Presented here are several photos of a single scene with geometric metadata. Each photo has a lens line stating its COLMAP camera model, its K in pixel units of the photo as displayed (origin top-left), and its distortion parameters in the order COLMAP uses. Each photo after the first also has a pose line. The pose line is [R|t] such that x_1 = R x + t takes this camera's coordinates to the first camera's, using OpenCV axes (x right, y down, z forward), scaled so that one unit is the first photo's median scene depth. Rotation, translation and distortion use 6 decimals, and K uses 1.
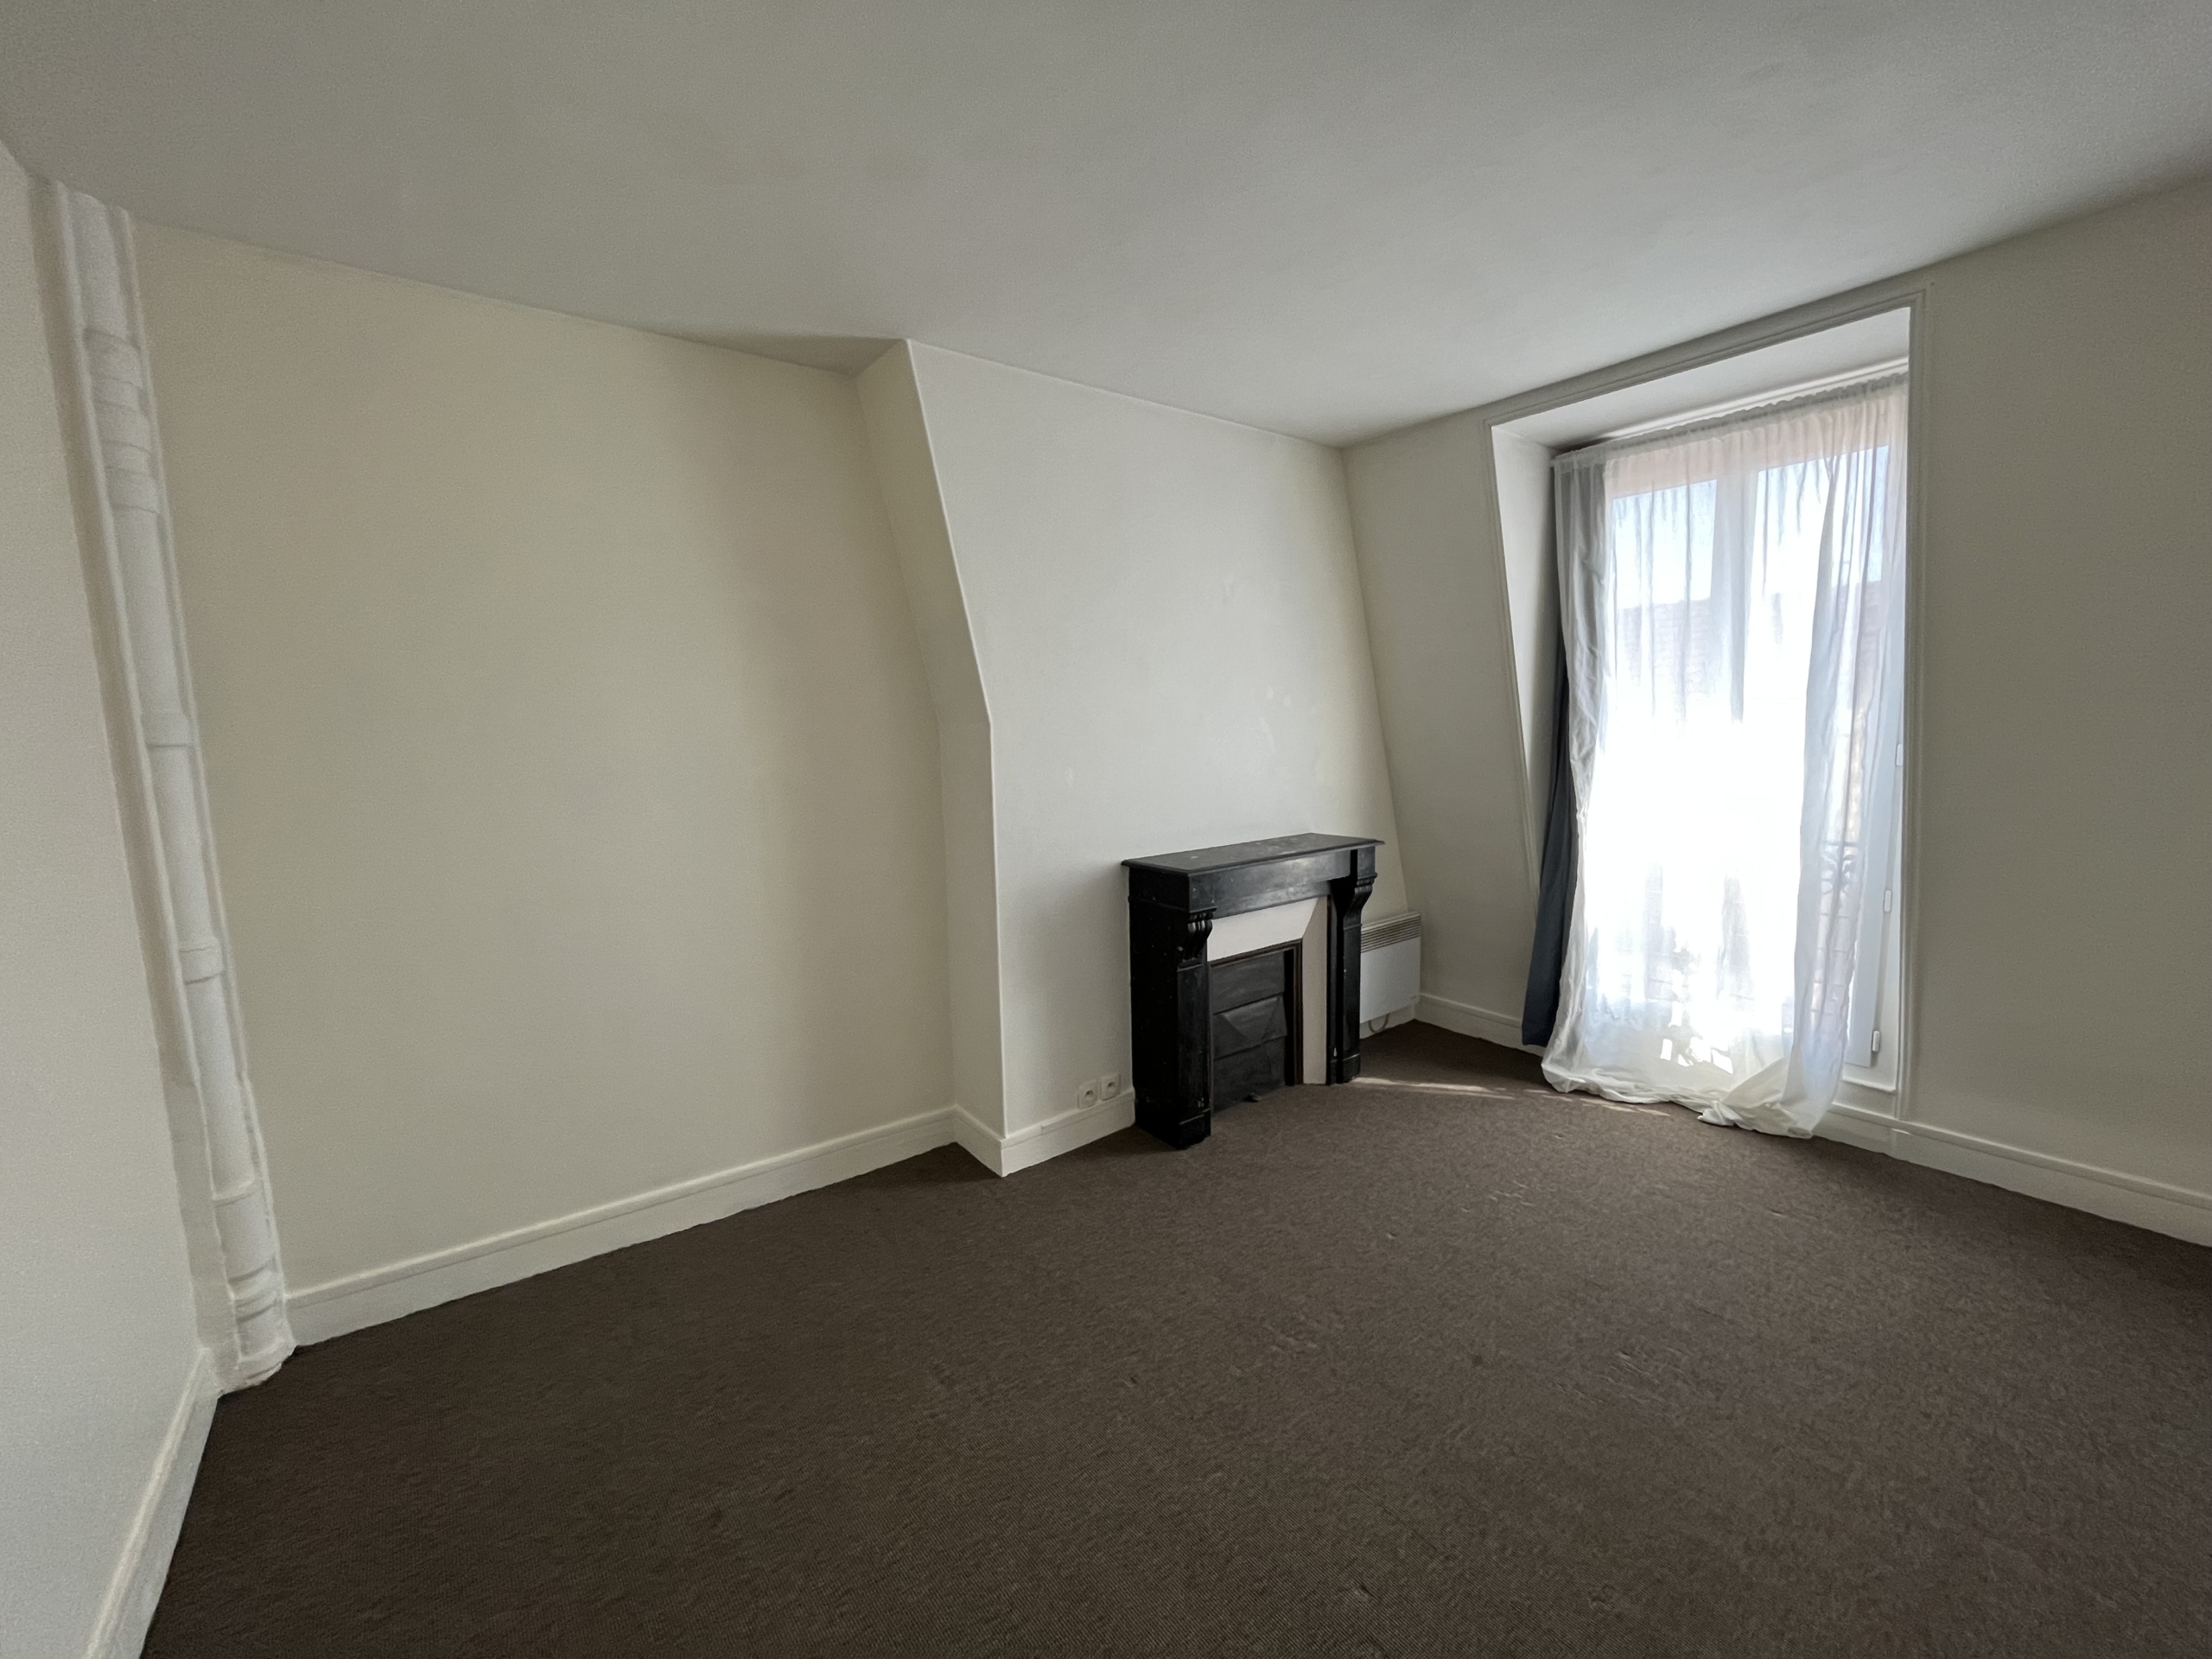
lens RADIAL K [[899.3, 0, 1098.7], [0, 899.3, 821.7], [0, 0, 1]] dist [-0.001947, 0.000074]
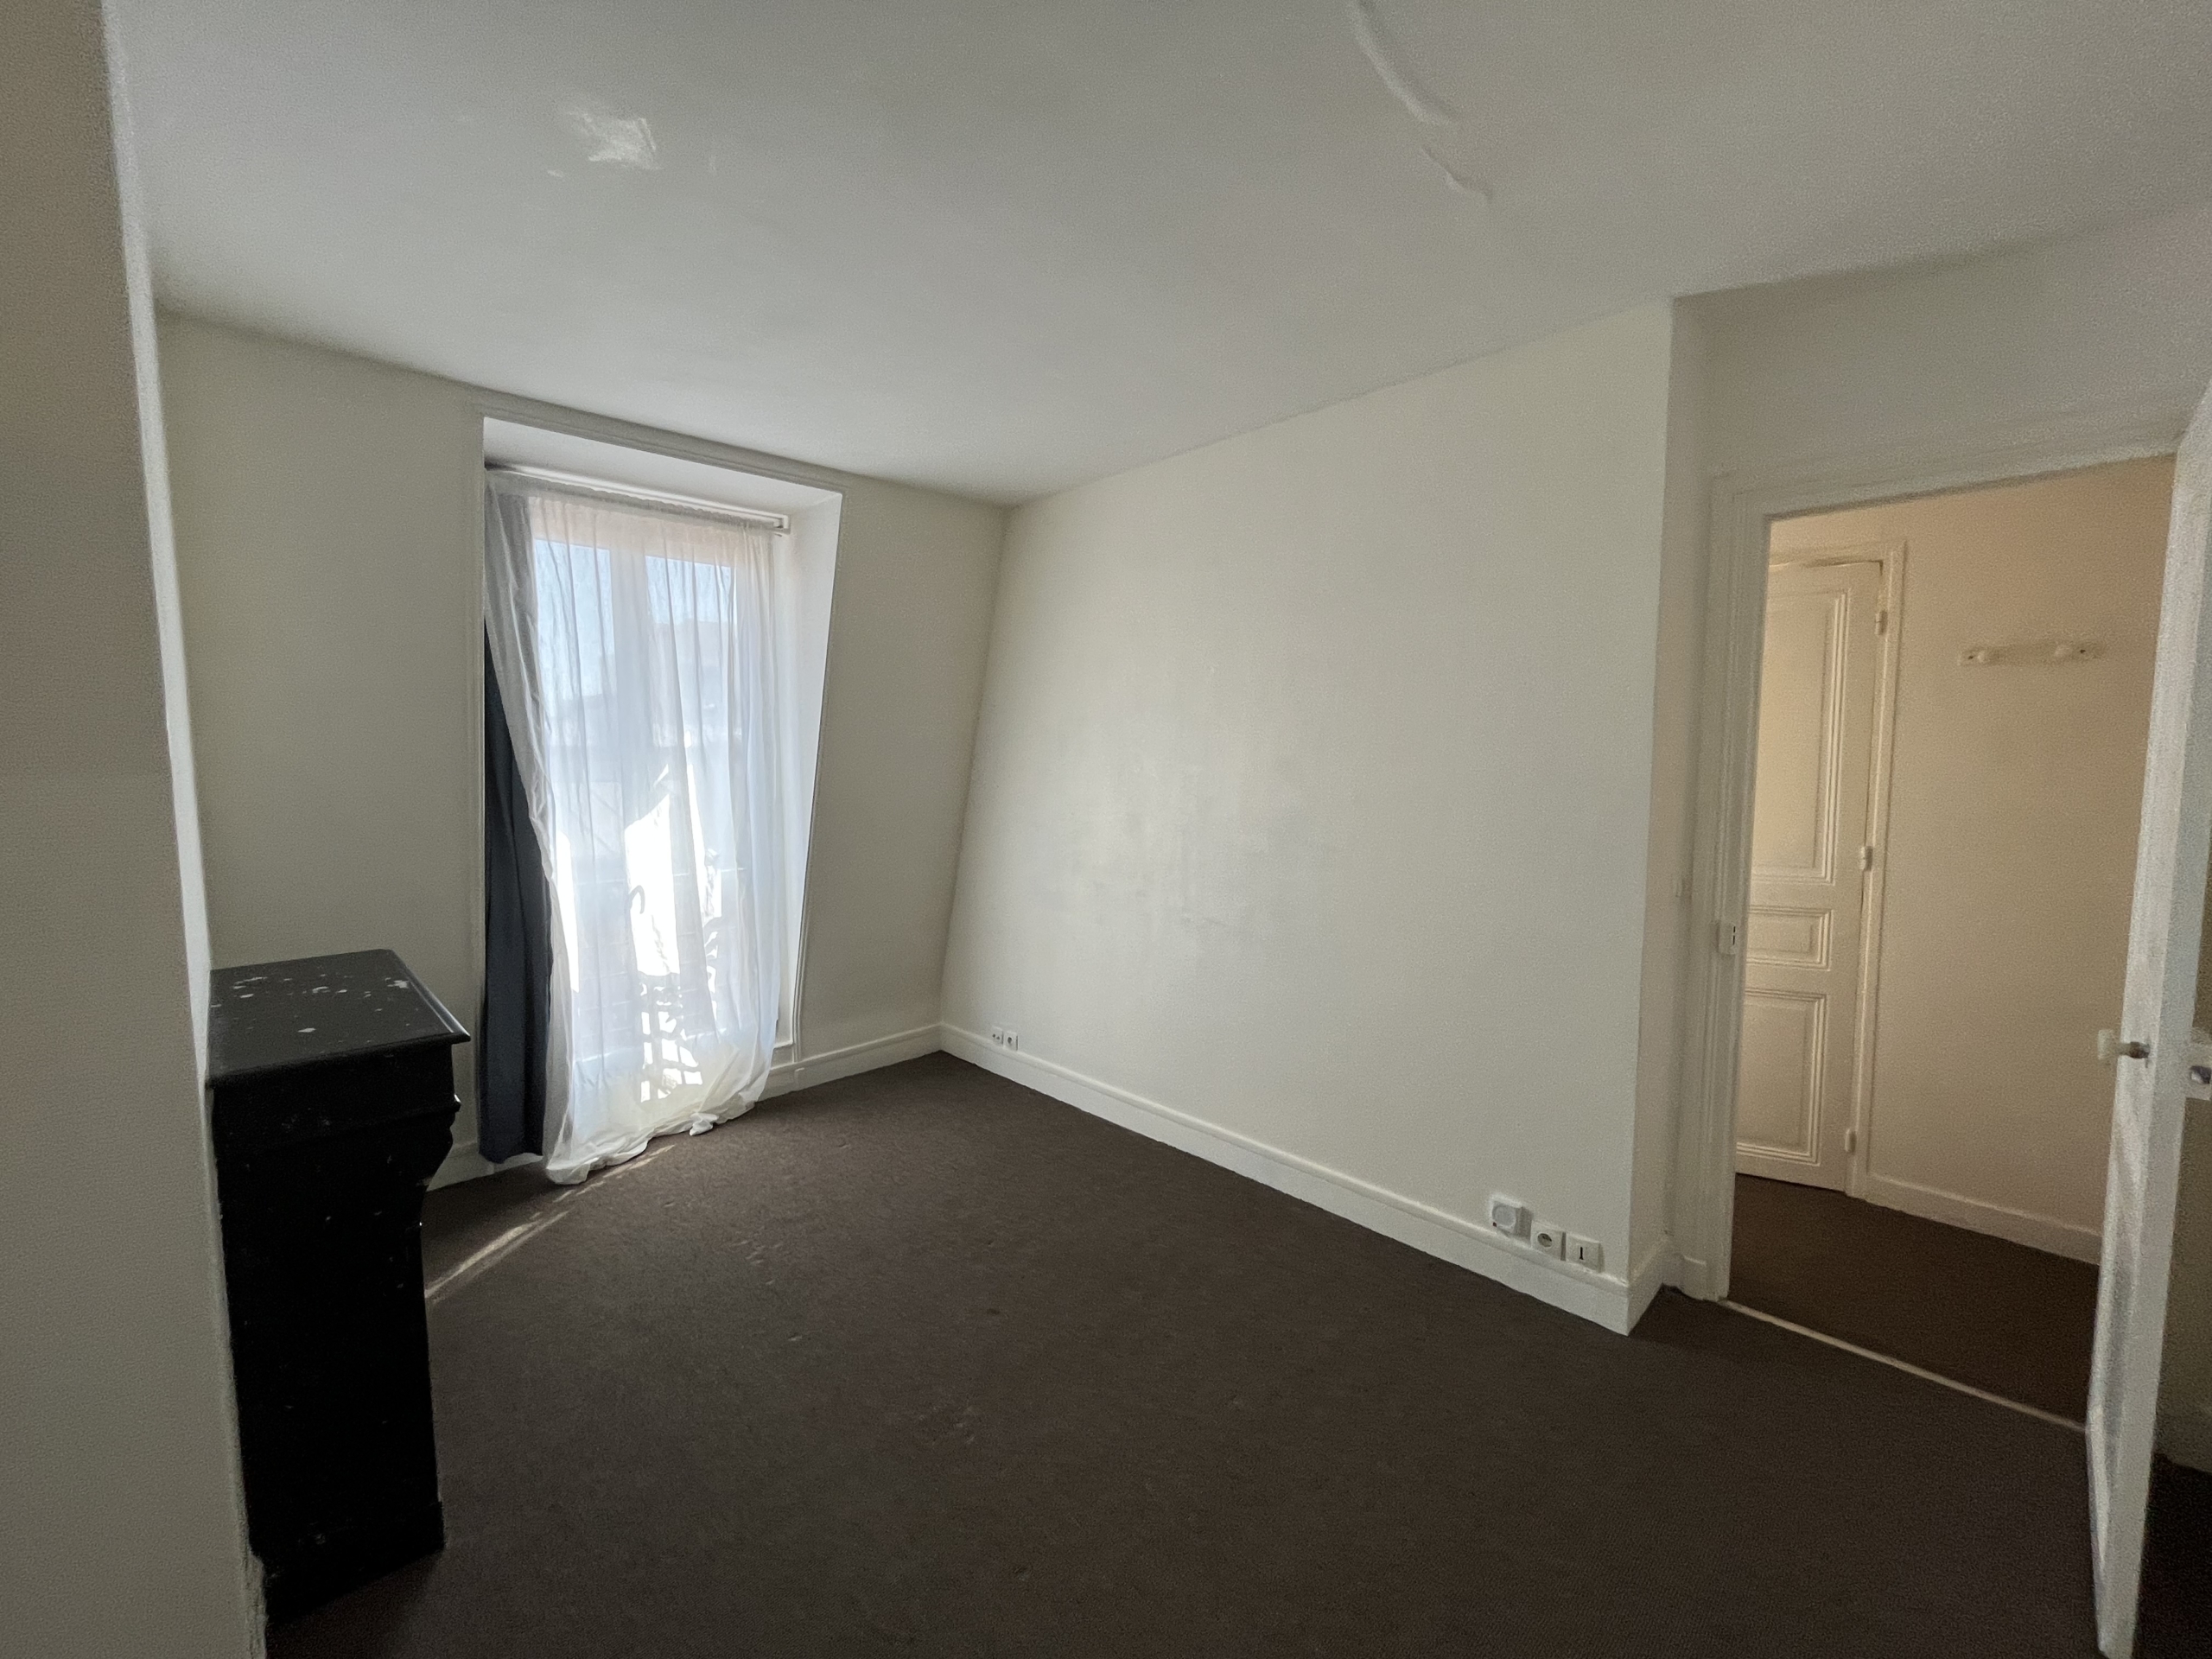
lens RADIAL K [[899.3, 0, 1098.4], [0, 899.3, 833.1], [0, 0, 1]] dist [-0.001947, 0.000074]
pose [[-0.122329, -0.060146, 0.990665, -0.454755], [0.122458, 0.989620, 0.075204, -0.056024], [-0.984906, 0.130514, -0.113694, 0.582512]]
